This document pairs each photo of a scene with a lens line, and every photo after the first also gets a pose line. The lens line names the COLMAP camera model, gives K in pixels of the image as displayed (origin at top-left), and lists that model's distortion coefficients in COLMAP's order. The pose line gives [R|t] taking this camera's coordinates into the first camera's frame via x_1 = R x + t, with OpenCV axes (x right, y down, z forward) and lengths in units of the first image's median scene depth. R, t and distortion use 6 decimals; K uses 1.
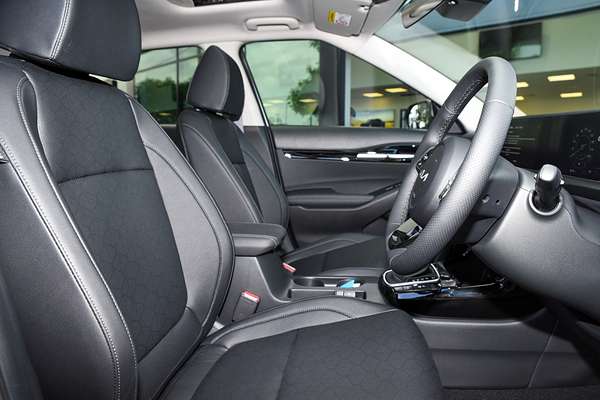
lens RADIAL K [[424.3, 0, 300.0], [0, 424.3, 200.0], [0, 0, 1]] dist [-0.151550, 0.118185]
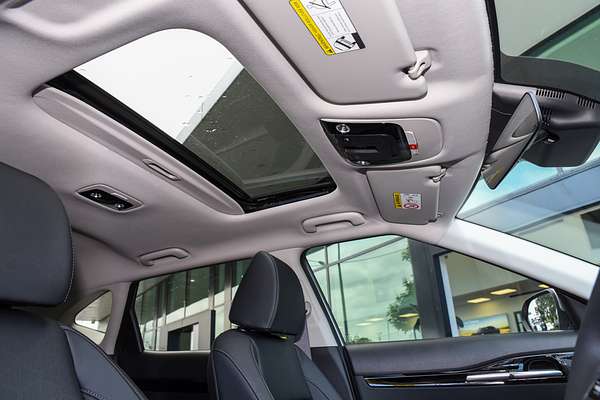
lens RADIAL K [[421.1, 0, 300.0], [0, 421.1, 200.0], [0, 0, 1]] dist [-0.146496, 0.219239]
pose [[0.968563, -0.152224, -0.196758, 0.020817], [0.035153, 0.866740, -0.497519, -0.013796], [0.246273, 0.474962, 0.844844, 0.097346]]
